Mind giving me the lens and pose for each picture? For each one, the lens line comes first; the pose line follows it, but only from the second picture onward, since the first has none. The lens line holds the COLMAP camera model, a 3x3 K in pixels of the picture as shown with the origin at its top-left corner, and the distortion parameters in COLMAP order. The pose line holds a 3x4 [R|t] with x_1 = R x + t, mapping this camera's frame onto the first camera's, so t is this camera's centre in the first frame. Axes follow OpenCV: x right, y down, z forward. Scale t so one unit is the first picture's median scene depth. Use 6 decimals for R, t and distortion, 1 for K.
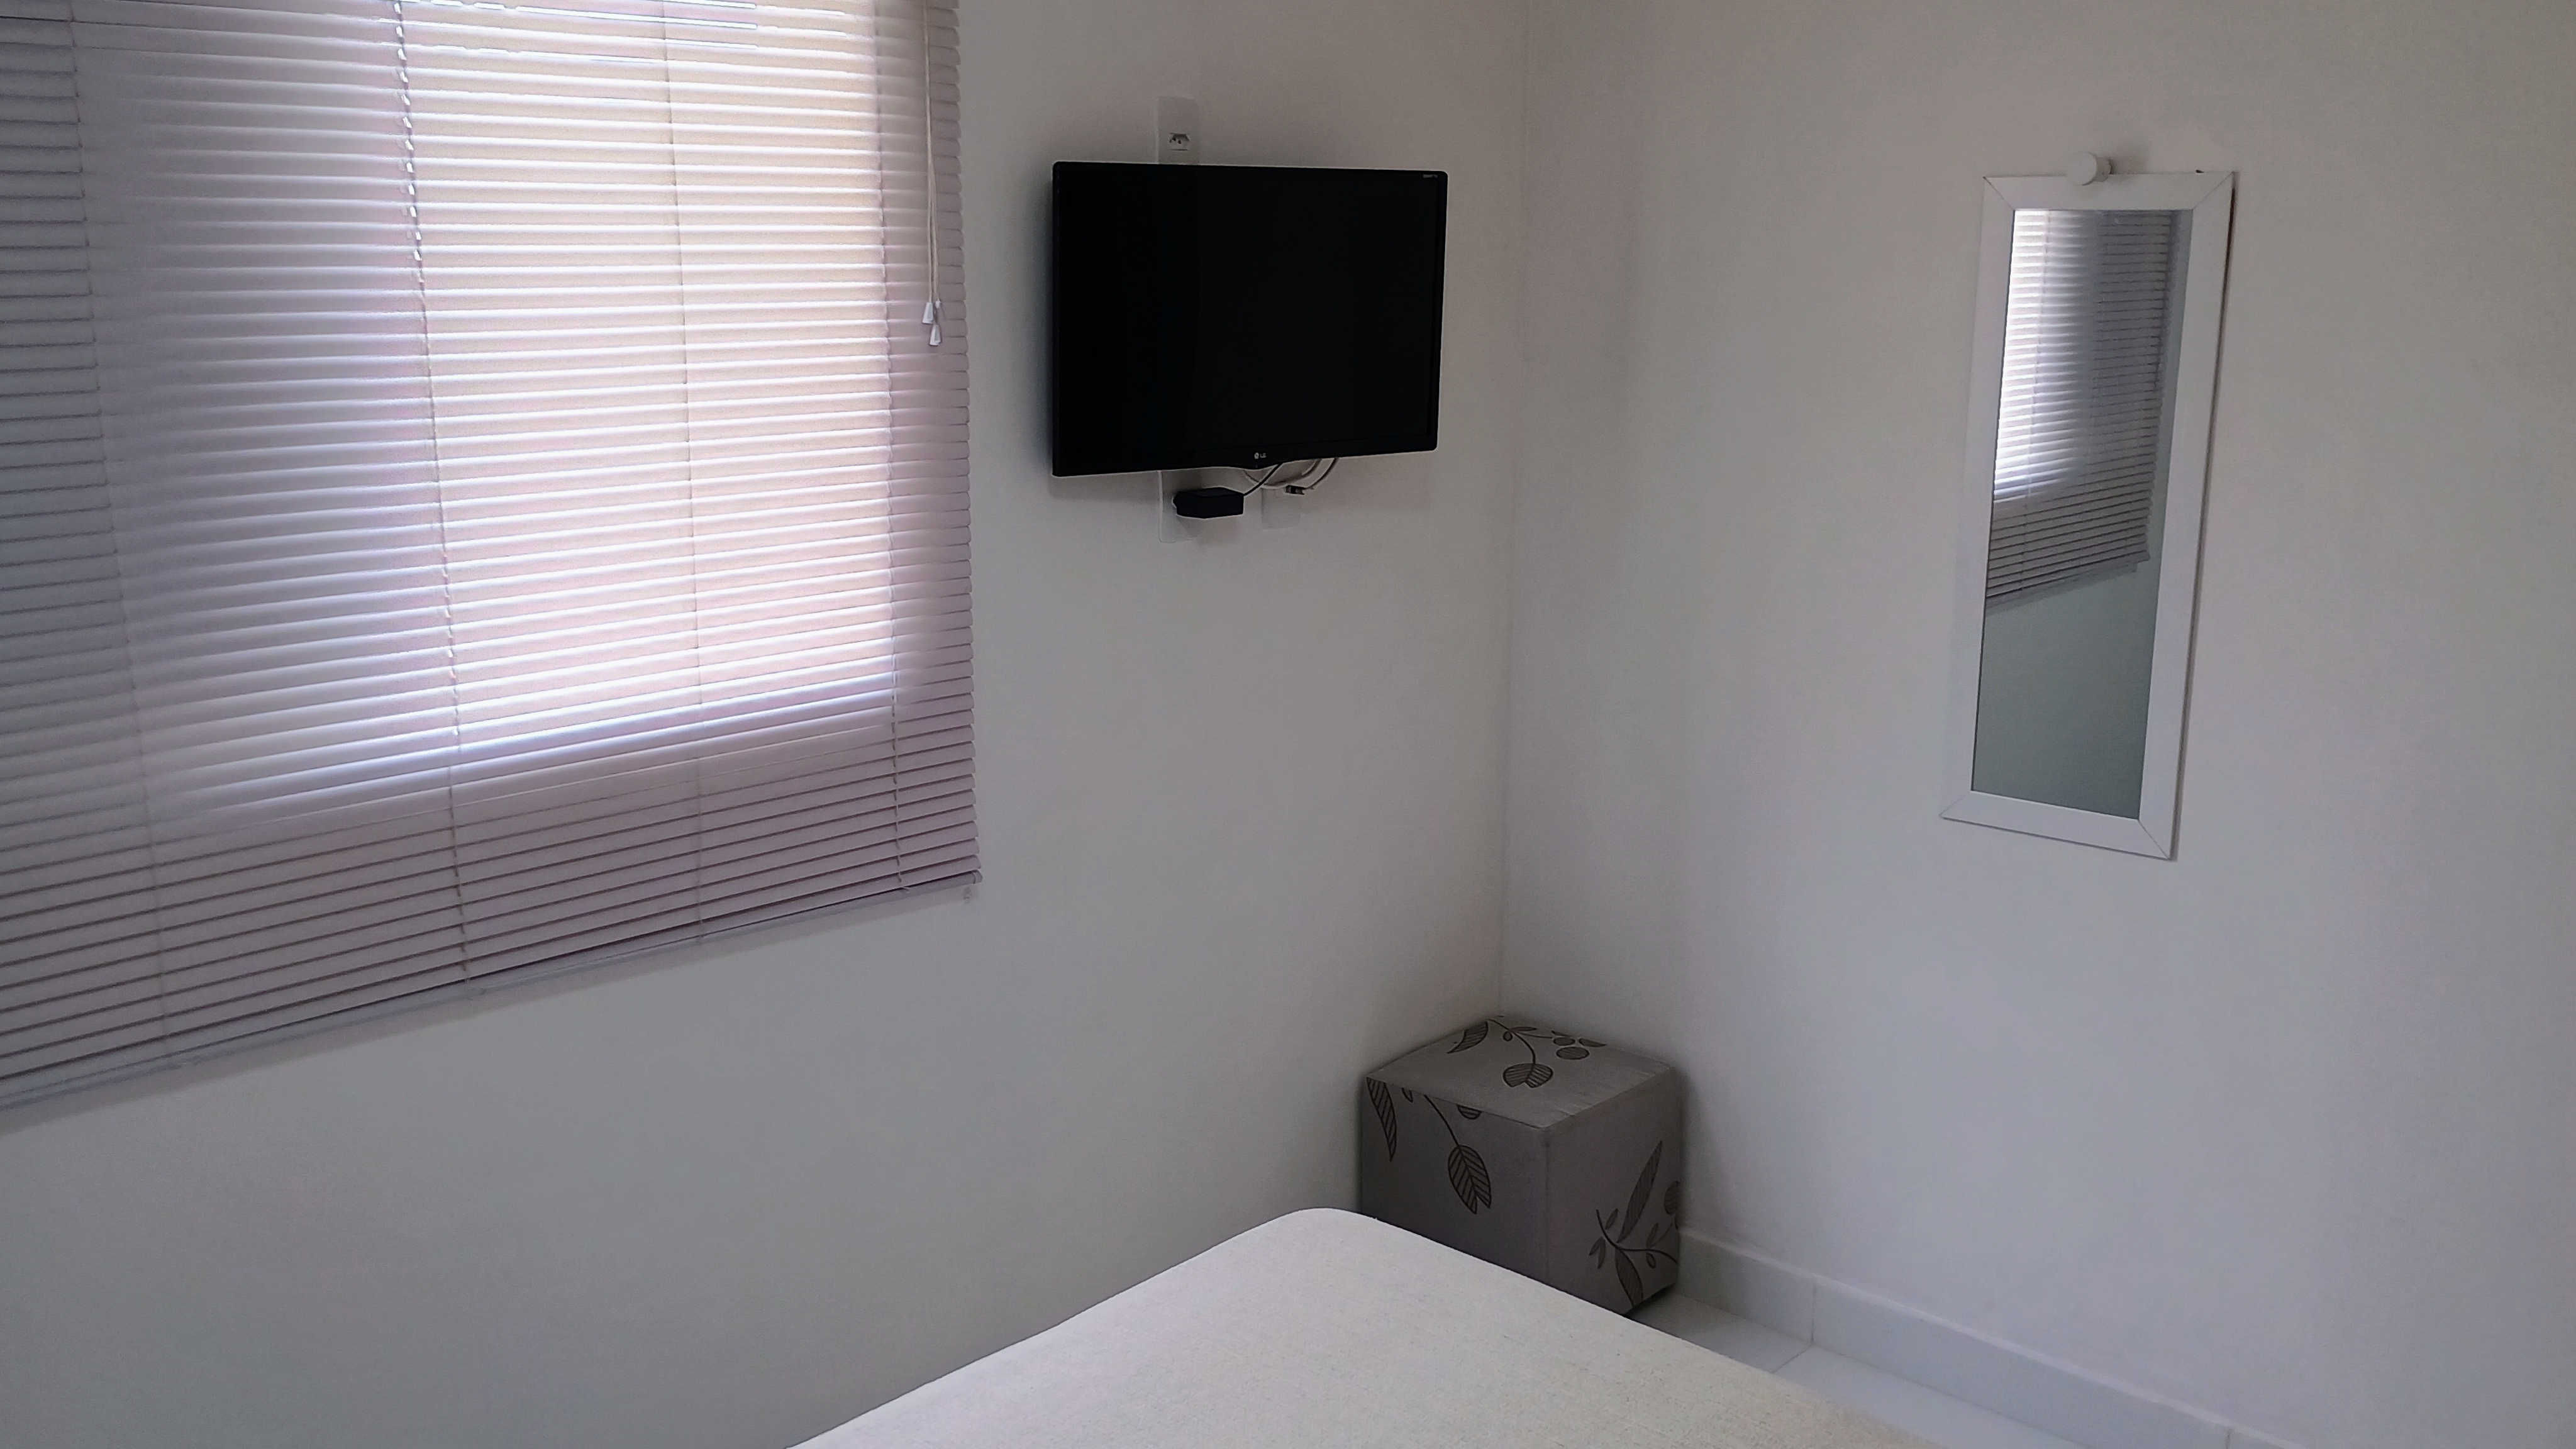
lens RADIAL K [[2253.7, 0, 1288.0], [0, 2253.7, 724.5], [0, 0, 1]] dist [0.004990, 0.002947]
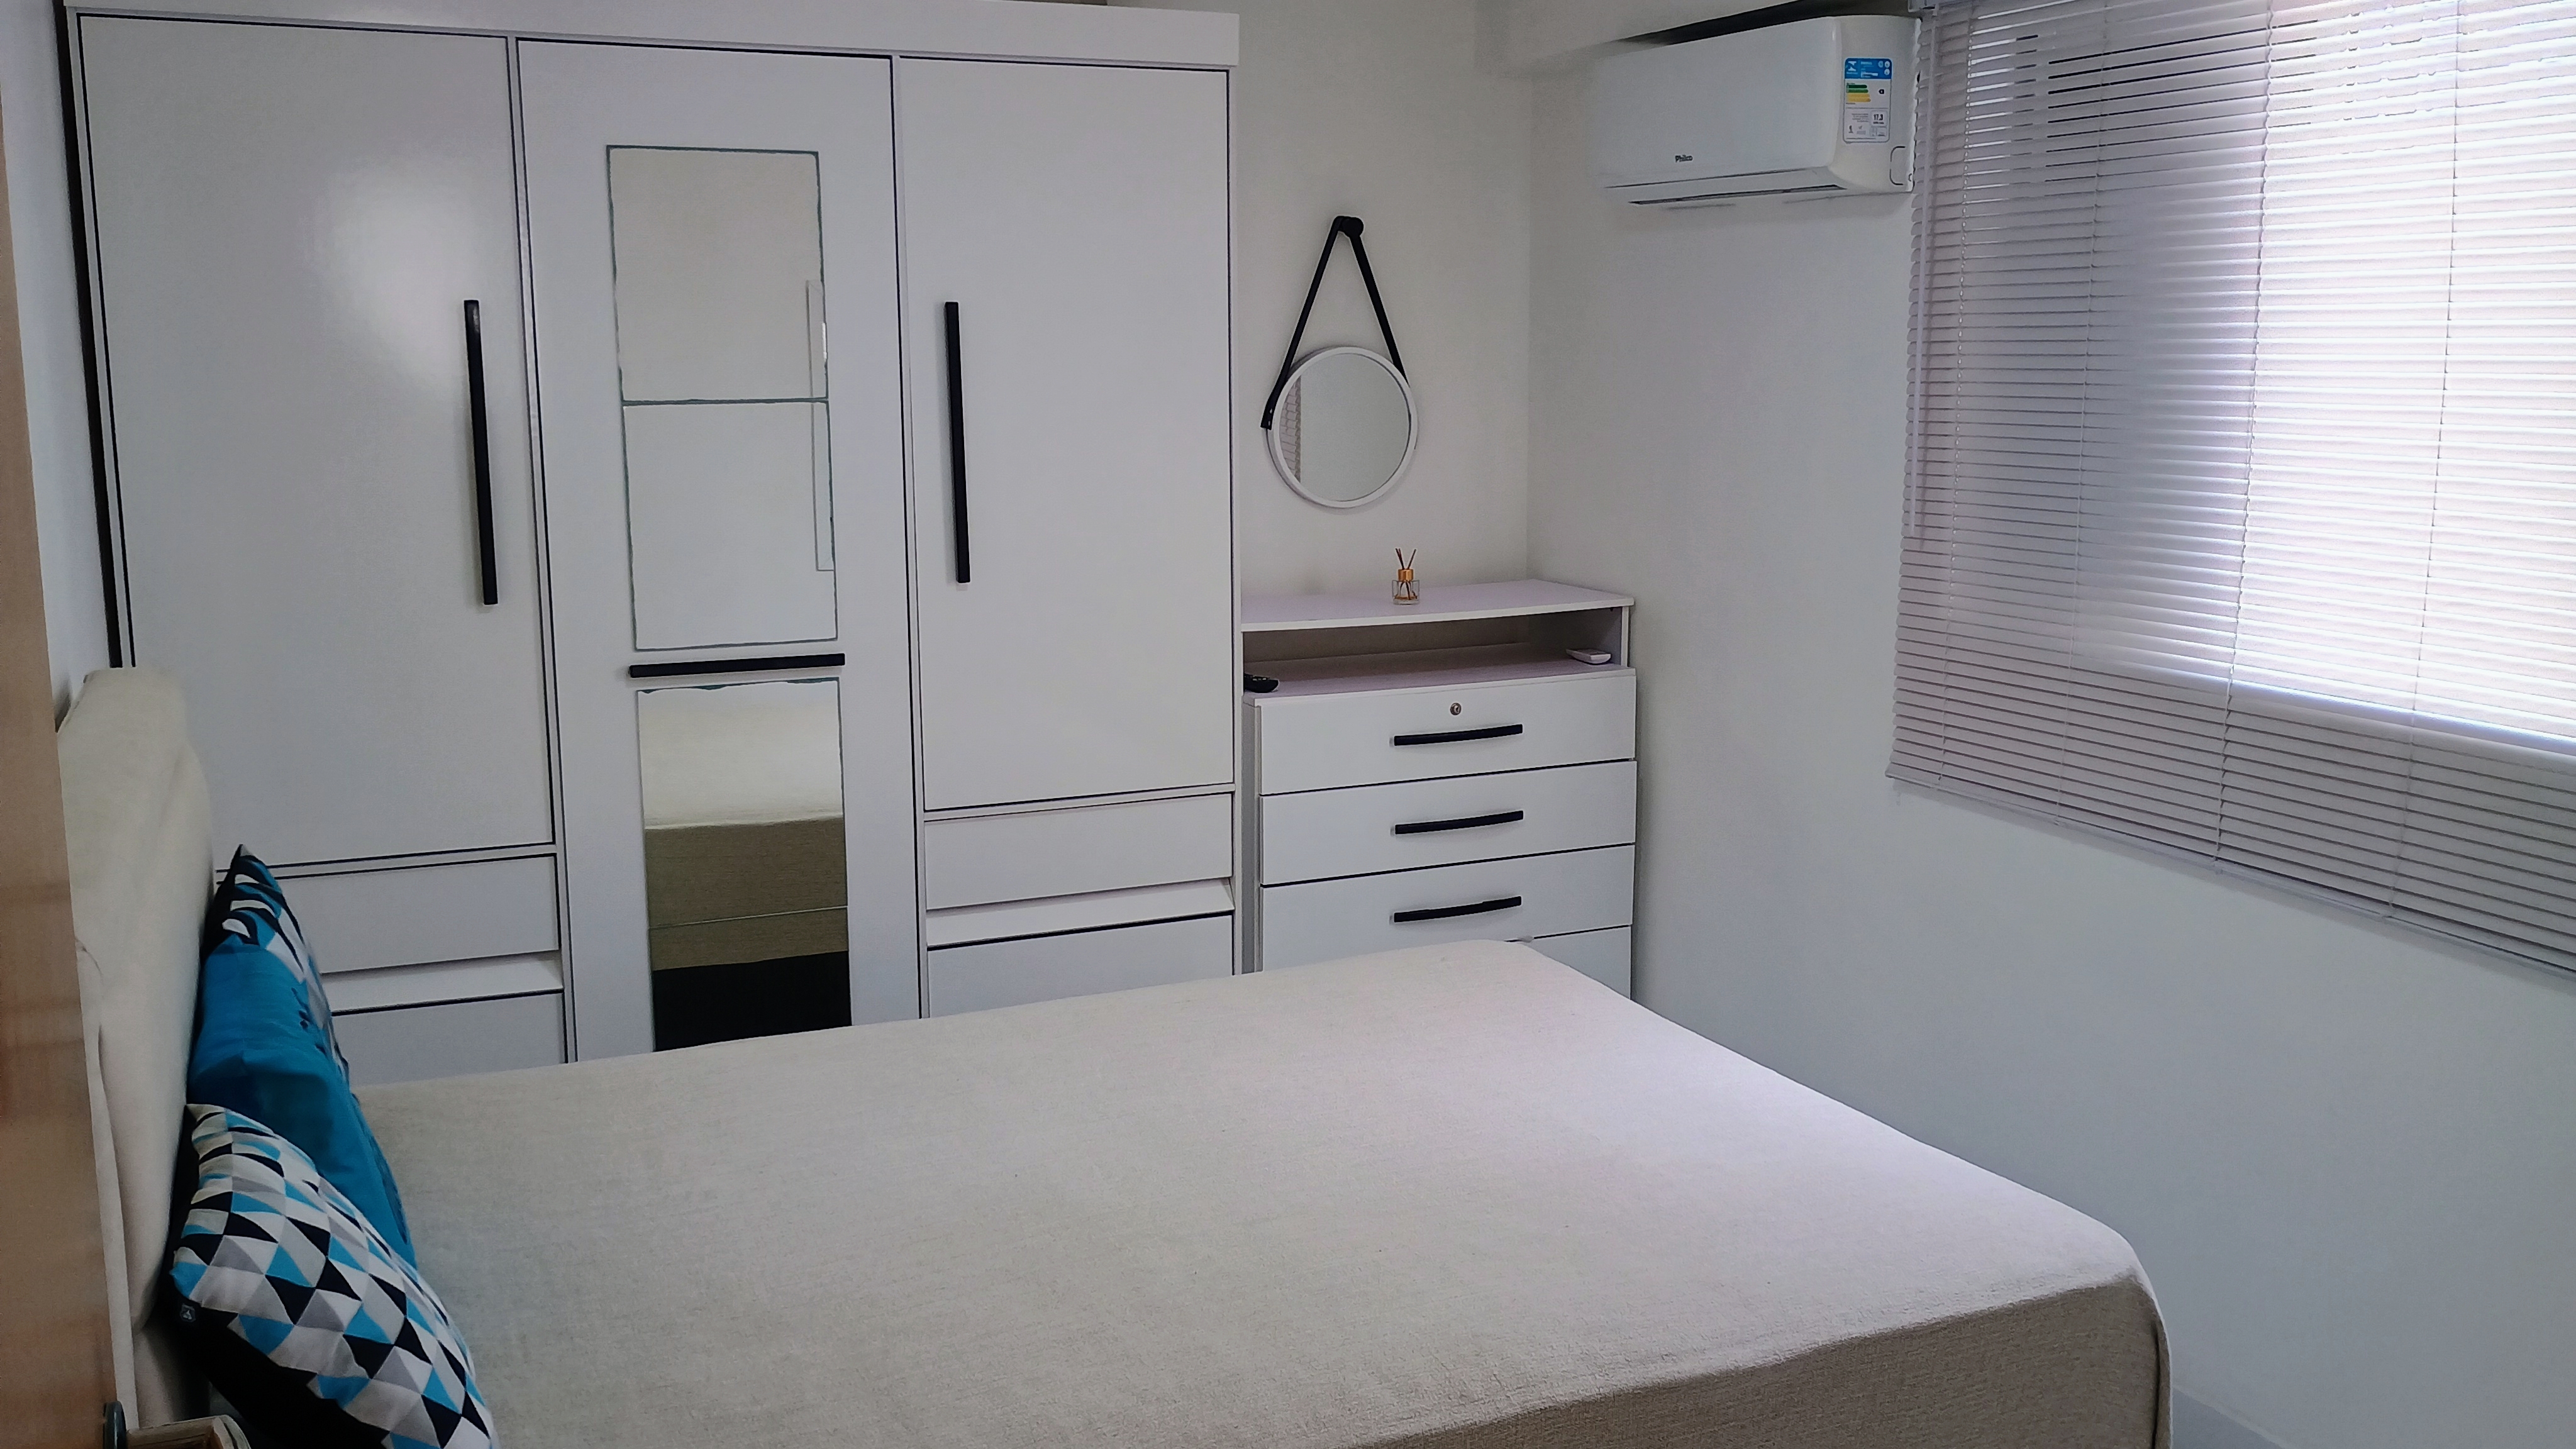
lens RADIAL K [[2253.7, 0, 1288.0], [0, 2253.7, 724.5], [0, 0, 1]] dist [0.004990, 0.002947]
pose [[-0.404151, 0.145062, -0.903116, 0.979267], [-0.194732, 0.951065, 0.239907, -0.162550], [0.893723, 0.272824, -0.356126, 0.902768]]
